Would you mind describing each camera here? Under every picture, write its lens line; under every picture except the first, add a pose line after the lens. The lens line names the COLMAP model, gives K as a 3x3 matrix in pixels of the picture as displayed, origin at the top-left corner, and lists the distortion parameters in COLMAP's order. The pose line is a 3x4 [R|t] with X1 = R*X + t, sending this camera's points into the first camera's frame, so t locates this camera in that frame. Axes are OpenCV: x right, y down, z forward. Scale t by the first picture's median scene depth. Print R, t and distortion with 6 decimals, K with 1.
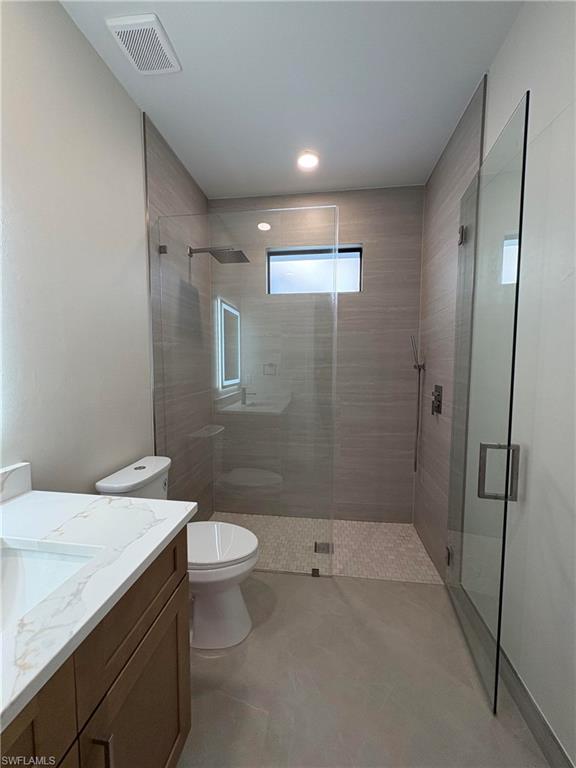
lens RADIAL K [[305.7, 0, 288.0], [0, 305.7, 384.0], [0, 0, 1]] dist [0.001174, 0.000097]
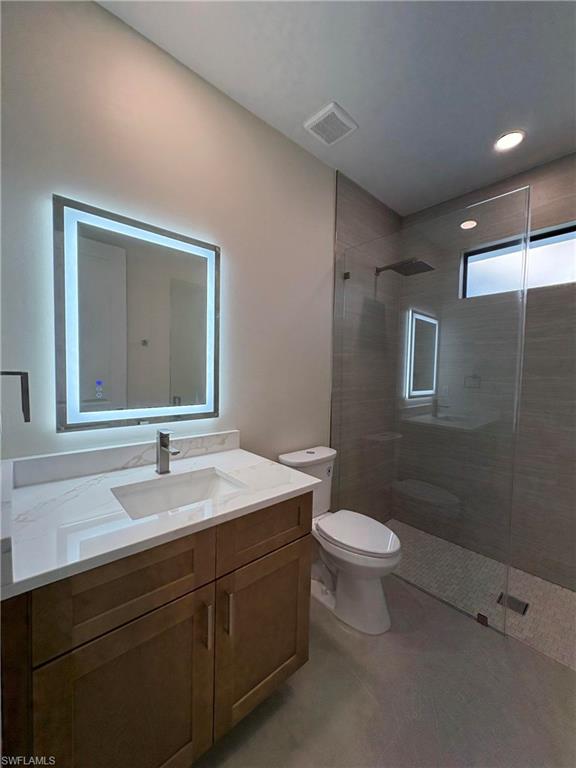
lens RADIAL K [[305.7, 0, 288.0], [0, 305.7, 384.0], [0, 0, 1]] dist [0.001174, 0.000097]
pose [[0.760928, 0.045603, -0.647231, 0.194841], [-0.068237, 0.997620, -0.009933, 0.007979], [0.645238, 0.051723, 0.762229, -0.031403]]
